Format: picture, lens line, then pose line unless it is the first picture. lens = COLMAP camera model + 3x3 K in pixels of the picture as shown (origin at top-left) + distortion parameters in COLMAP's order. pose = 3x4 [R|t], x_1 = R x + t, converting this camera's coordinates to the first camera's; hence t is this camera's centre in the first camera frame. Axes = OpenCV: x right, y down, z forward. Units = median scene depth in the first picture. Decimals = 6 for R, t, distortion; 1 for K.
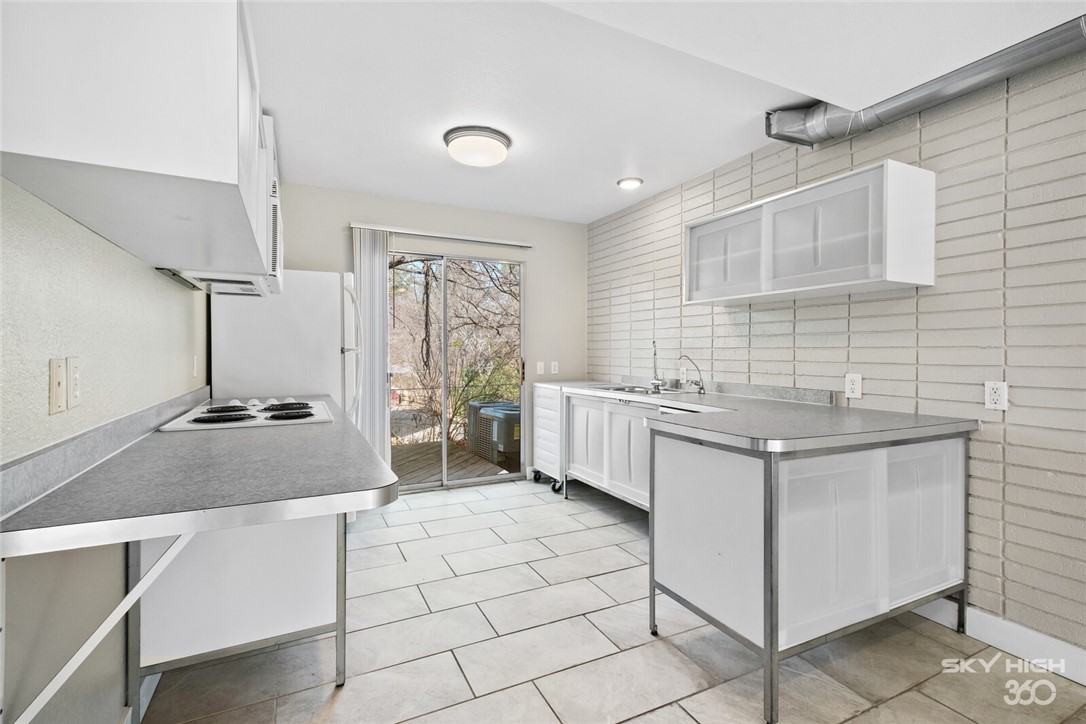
lens RADIAL K [[488.0, 0, 549.0], [0, 488.0, 353.6], [0, 0, 1]] dist [-0.022363, -0.000375]
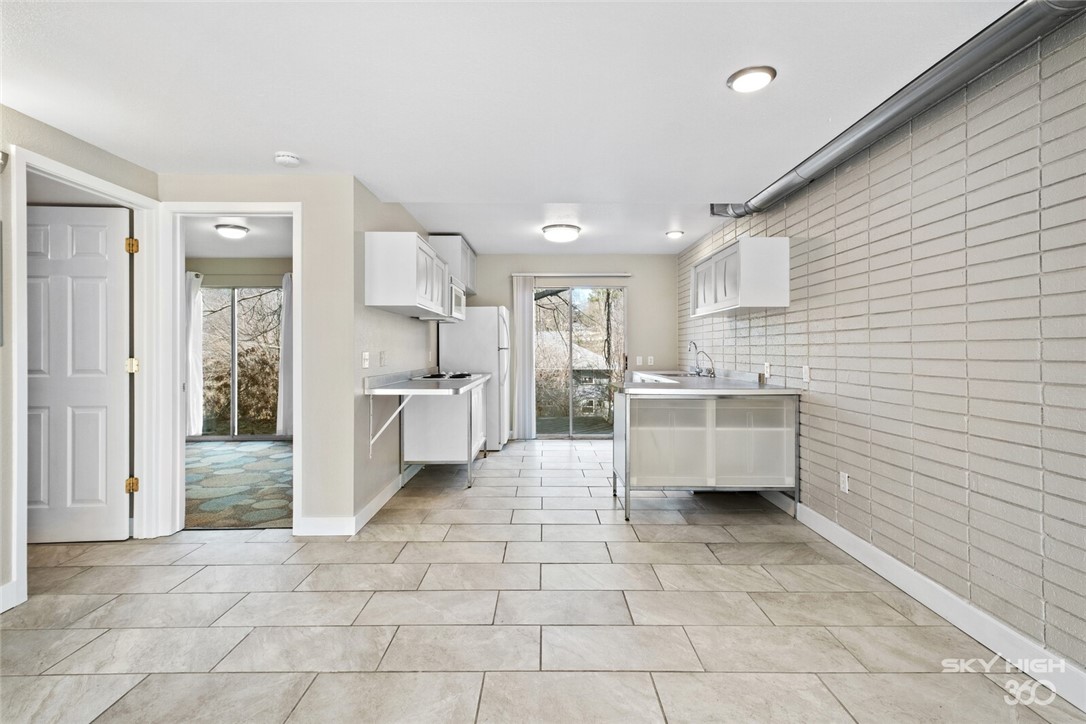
lens RADIAL K [[488.0, 0, 543.8], [0, 488.0, 355.4], [0, 0, 1]] dist [-0.022363, -0.000375]
pose [[0.896797, 0.003951, -0.442425, 0.539382], [-0.001717, 0.999984, 0.005449, 0.009992], [0.442440, -0.004127, 0.896789, -0.572615]]
